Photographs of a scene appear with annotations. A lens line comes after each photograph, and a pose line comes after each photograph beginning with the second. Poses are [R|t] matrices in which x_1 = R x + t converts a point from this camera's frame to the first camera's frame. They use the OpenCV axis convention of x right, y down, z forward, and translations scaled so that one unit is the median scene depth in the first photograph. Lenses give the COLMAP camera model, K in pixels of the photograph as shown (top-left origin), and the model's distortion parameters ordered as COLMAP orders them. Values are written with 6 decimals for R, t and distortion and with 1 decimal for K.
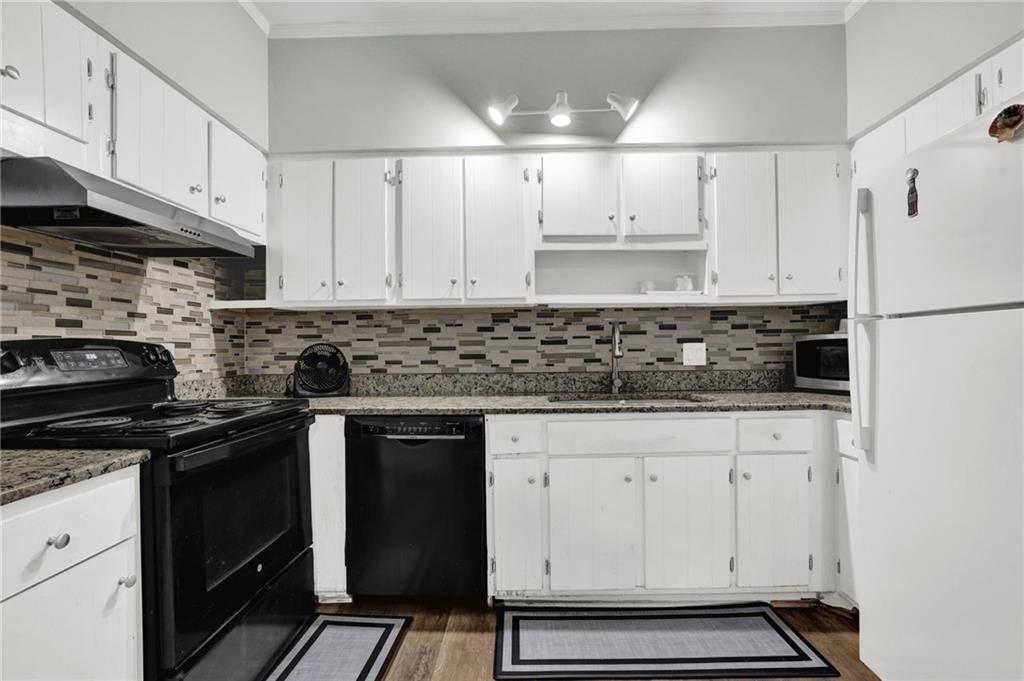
lens RADIAL K [[473.7, 0, 511.6], [0, 473.7, 348.1], [0, 0, 1]] dist [-0.050813, 0.021863]
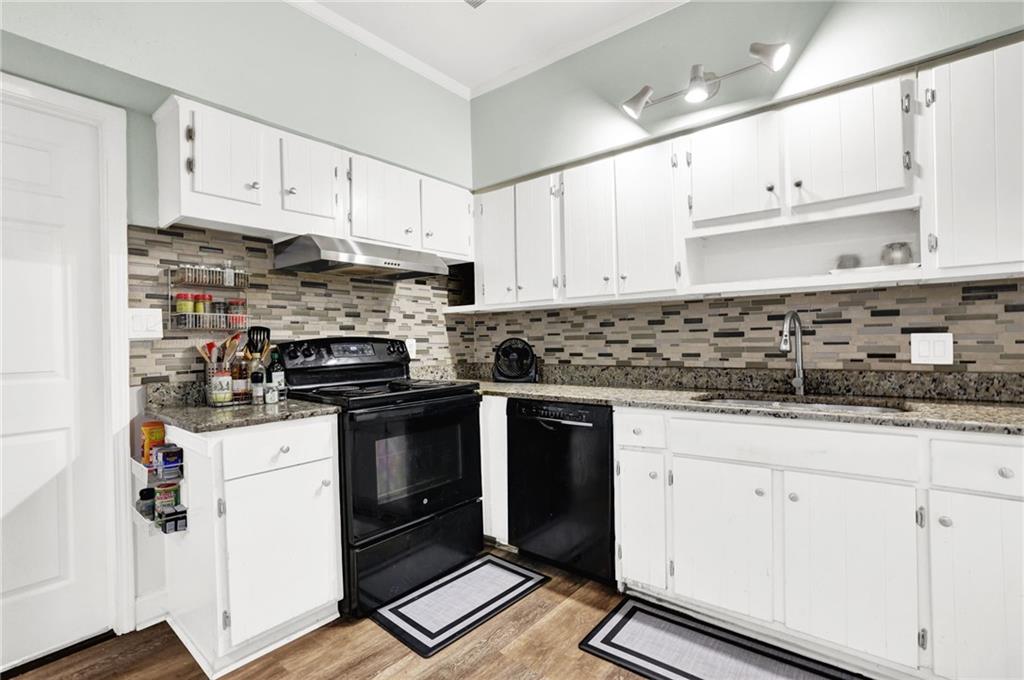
lens RADIAL K [[473.7, 0, 511.6], [0, 473.7, 347.6], [0, 0, 1]] dist [-0.050813, 0.021863]
pose [[0.786886, 0.004833, -0.617080, 0.358627], [0.005568, 0.999873, 0.014931, -0.003753], [0.617074, -0.015185, 0.786759, 0.039487]]
